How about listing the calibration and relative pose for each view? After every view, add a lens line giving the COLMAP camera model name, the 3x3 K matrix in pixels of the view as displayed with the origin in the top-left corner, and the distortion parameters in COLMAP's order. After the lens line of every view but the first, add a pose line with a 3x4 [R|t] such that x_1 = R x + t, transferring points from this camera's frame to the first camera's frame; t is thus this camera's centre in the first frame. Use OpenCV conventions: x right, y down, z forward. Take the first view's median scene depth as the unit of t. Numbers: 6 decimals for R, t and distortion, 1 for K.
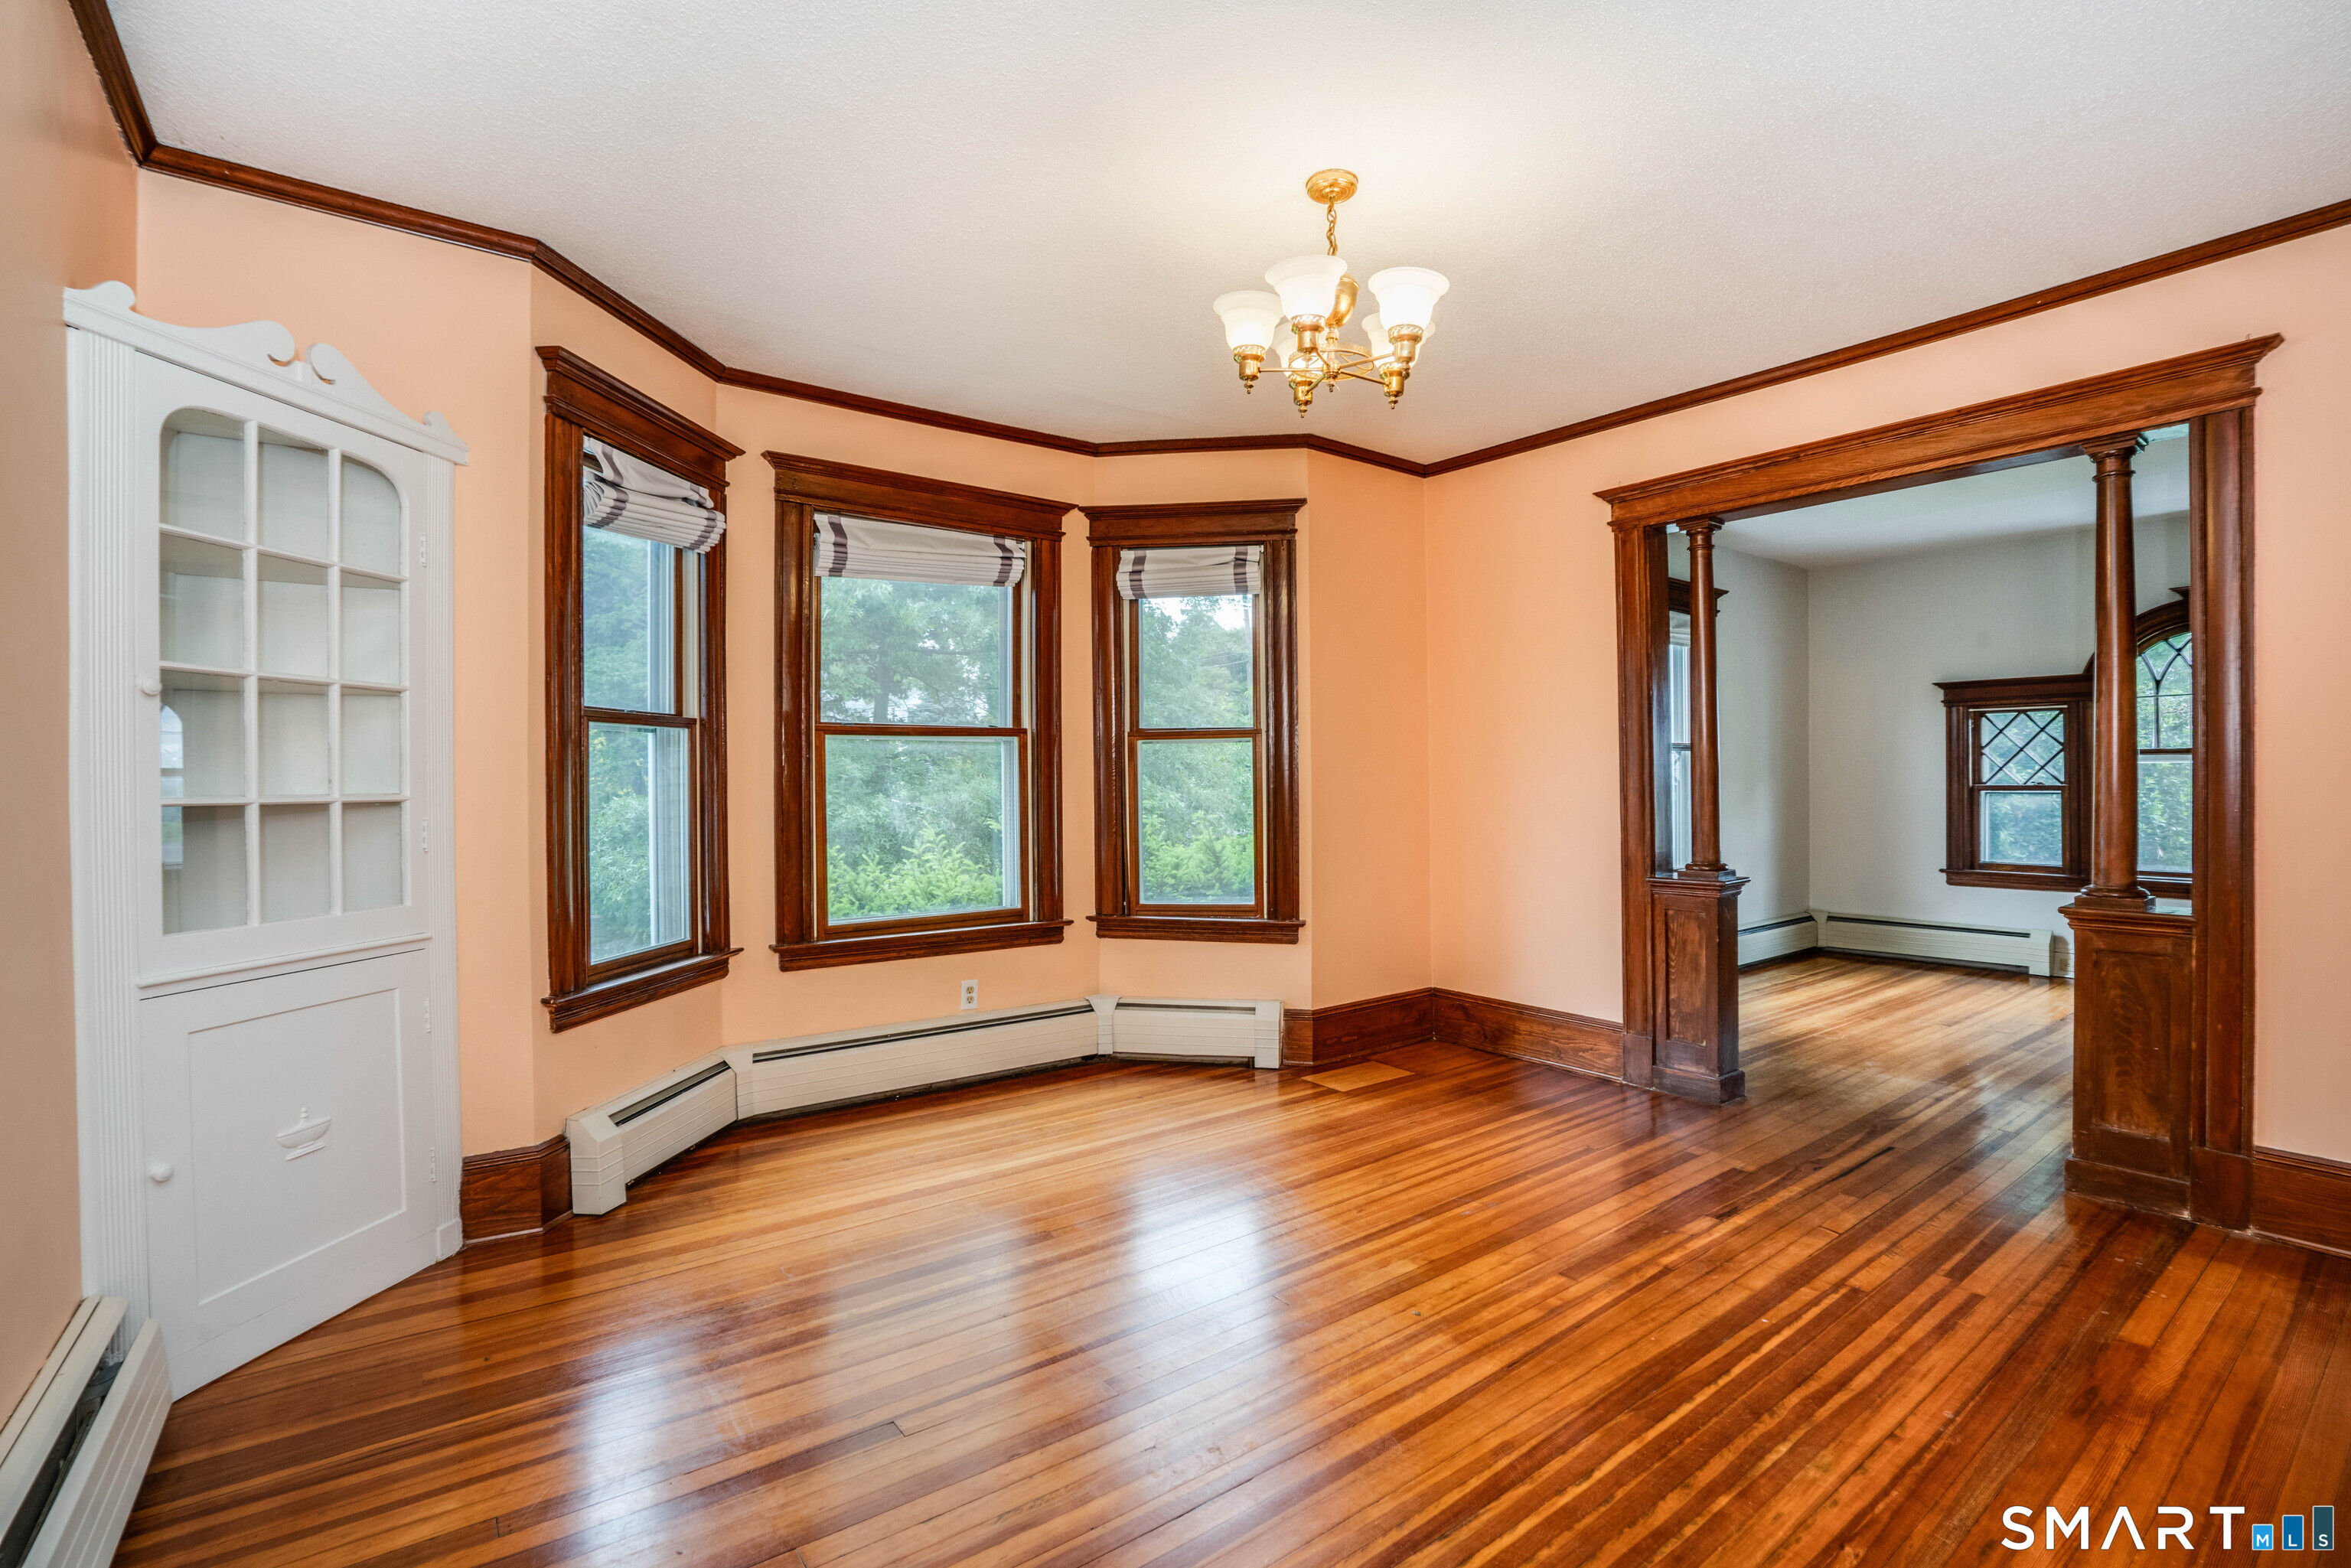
lens RADIAL K [[1105.8, 0, 1159.1], [0, 1105.8, 779.6], [0, 0, 1]] dist [-0.026597, 0.003024]
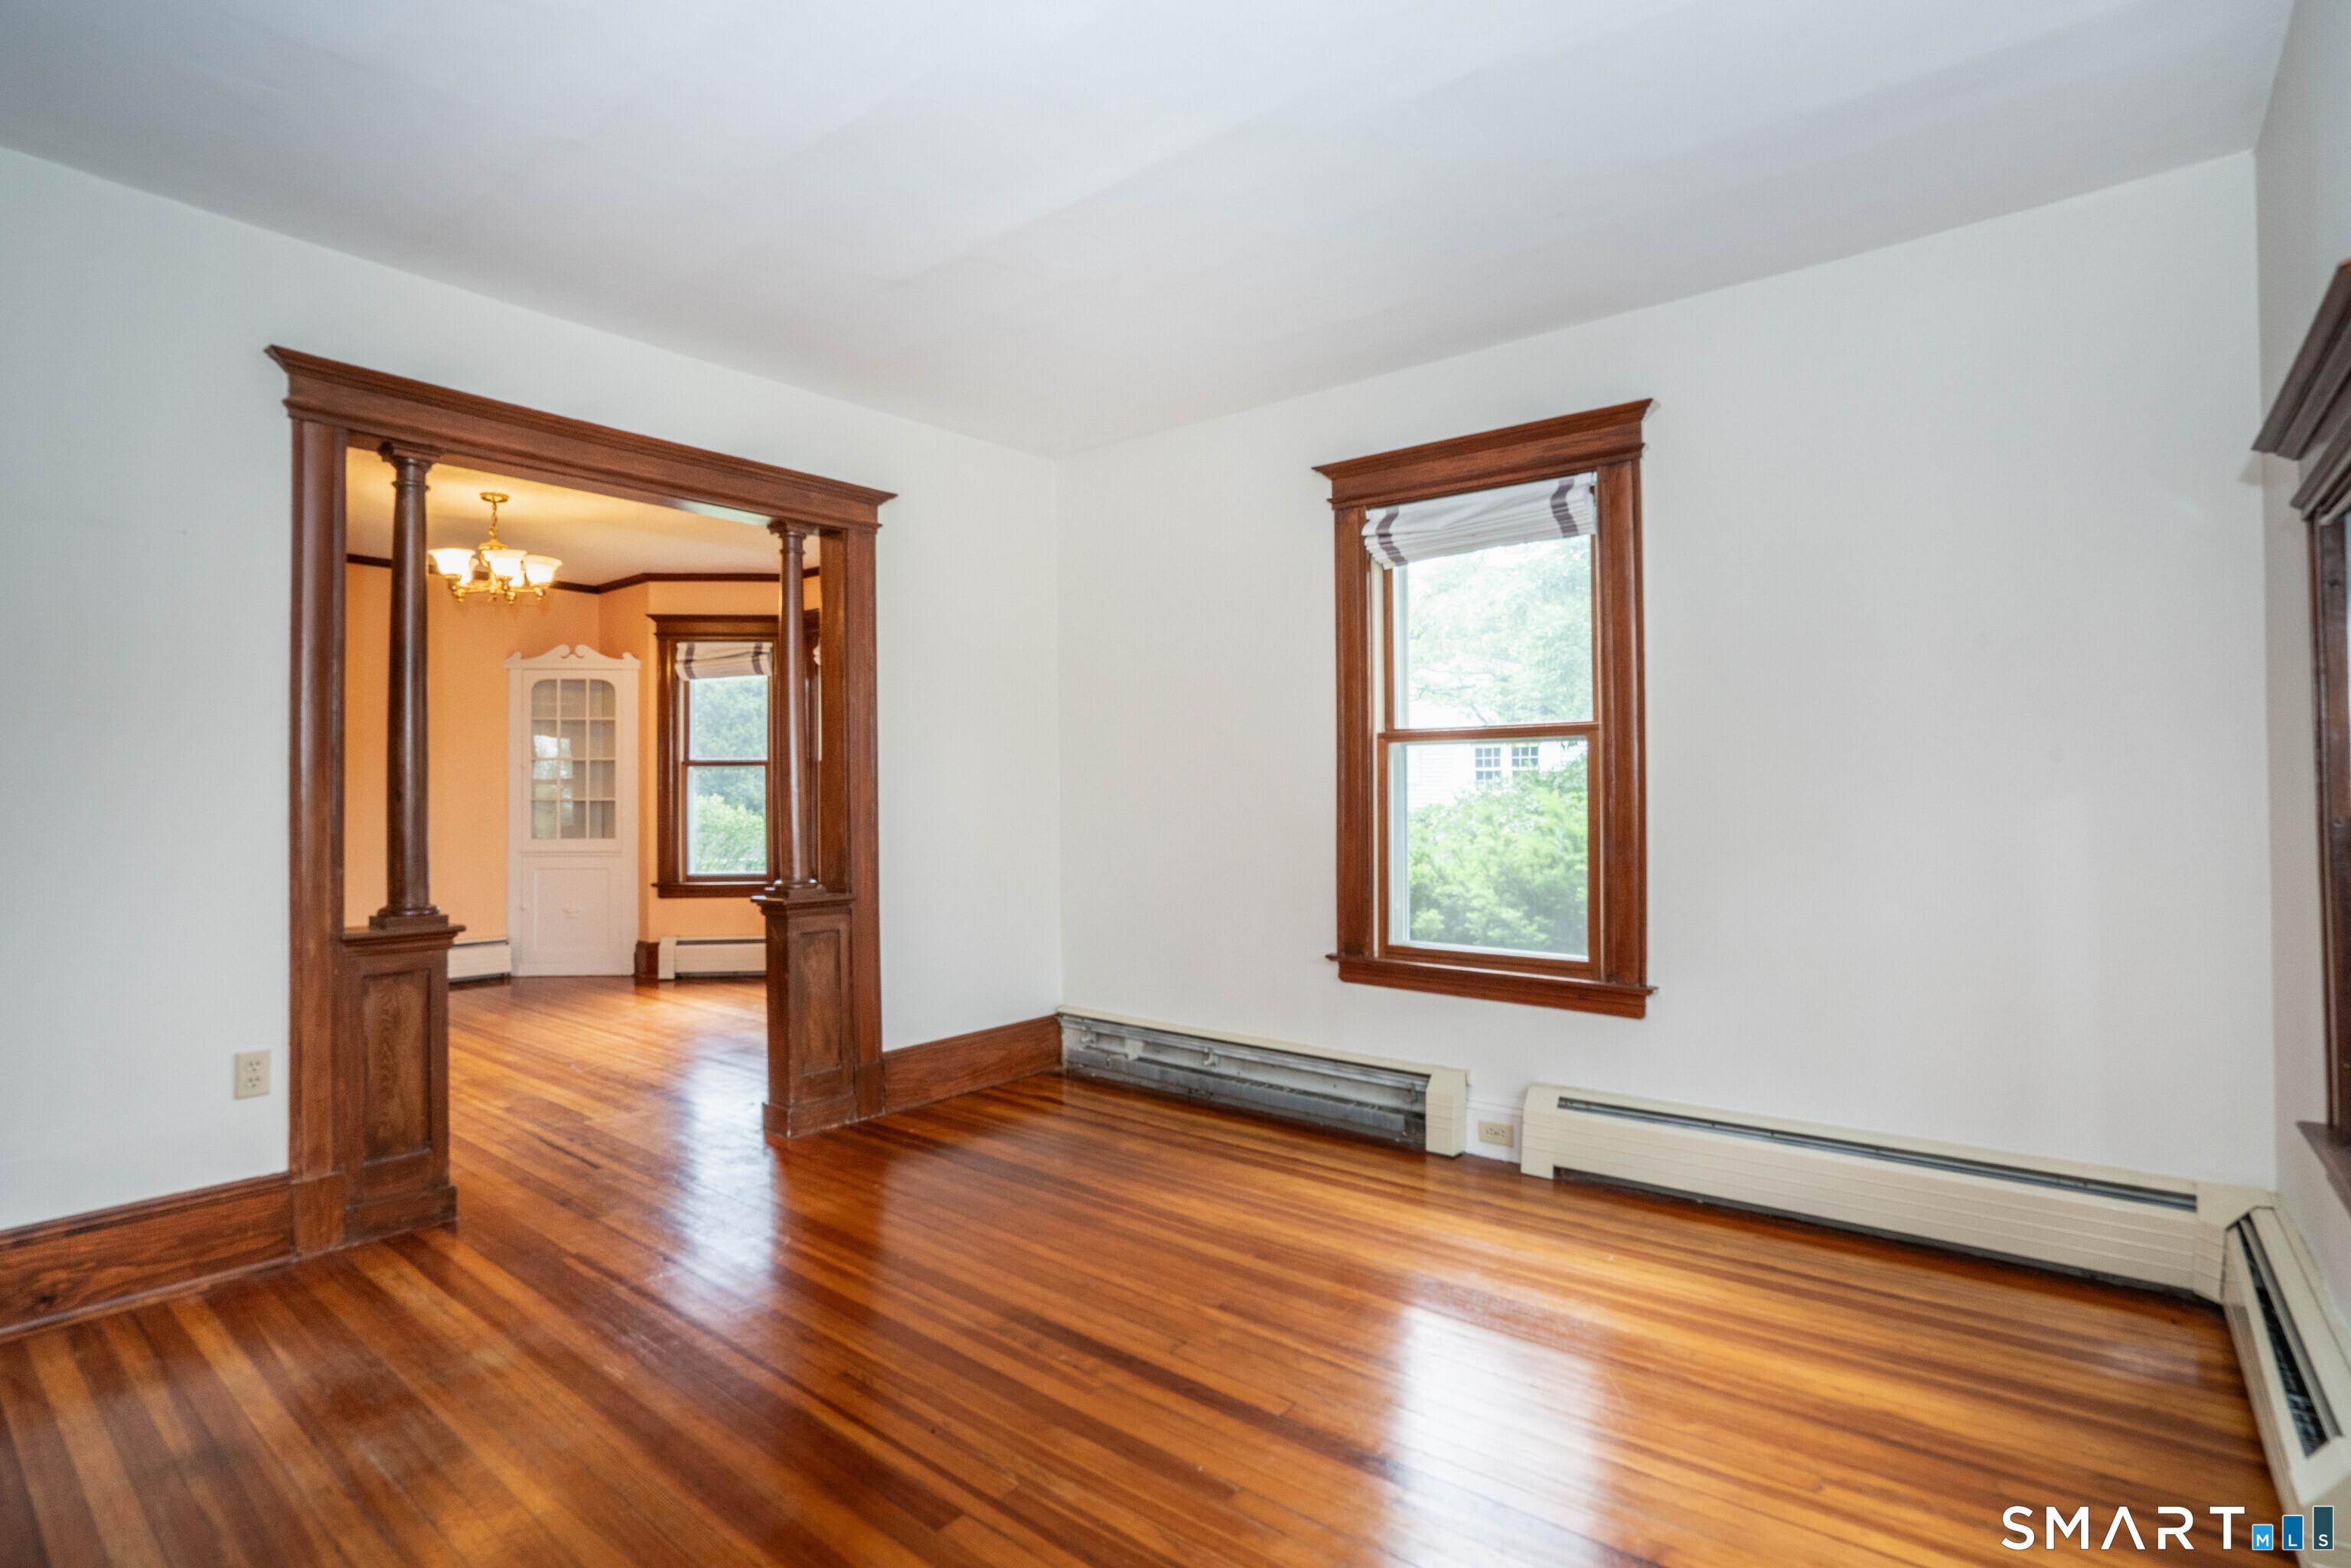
lens RADIAL K [[1153.3, 0, 1119.9], [0, 1153.3, 782.8], [0, 0, 1]] dist [0.003989, 0.001217]
pose [[0.168265, -0.005141, -0.985728, 1.900384], [0.007661, 0.999963, -0.003908, -0.003311], [0.985712, -0.006894, 0.168298, 1.407209]]
